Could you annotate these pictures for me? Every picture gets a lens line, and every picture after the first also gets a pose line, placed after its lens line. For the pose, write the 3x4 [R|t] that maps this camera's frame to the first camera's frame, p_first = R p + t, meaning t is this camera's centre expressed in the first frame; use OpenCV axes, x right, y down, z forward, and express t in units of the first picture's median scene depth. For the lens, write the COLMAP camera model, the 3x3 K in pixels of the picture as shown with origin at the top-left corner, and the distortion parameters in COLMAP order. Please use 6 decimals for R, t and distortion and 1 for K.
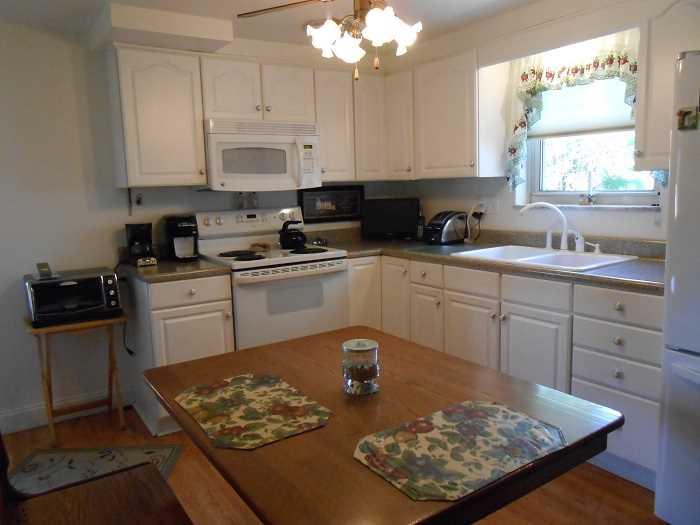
lens RADIAL K [[531.3, 0, 350.0], [0, 531.3, 262.5], [0, 0, 1]] dist [-0.097572, 0.151984]
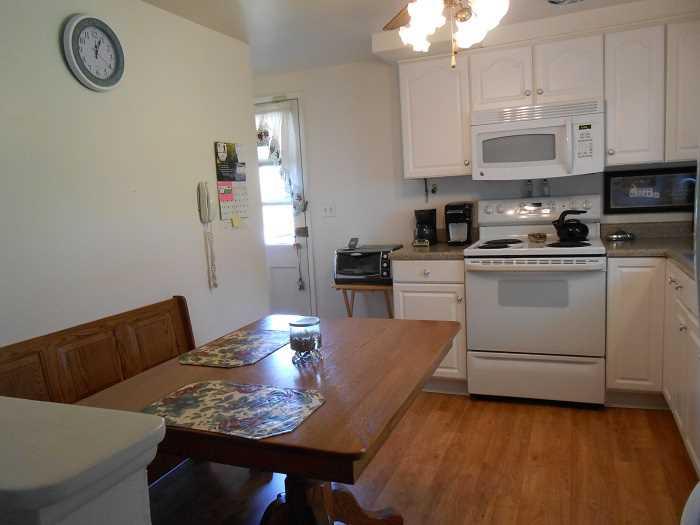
lens RADIAL K [[531.3, 0, 350.0], [0, 531.3, 262.5], [0, 0, 1]] dist [-0.097572, 0.151984]
pose [[0.542963, 0.102115, -0.833525, 0.513517], [-0.073913, 0.994538, 0.073693, -0.032864], [0.836497, 0.021596, 0.547545, 0.222296]]
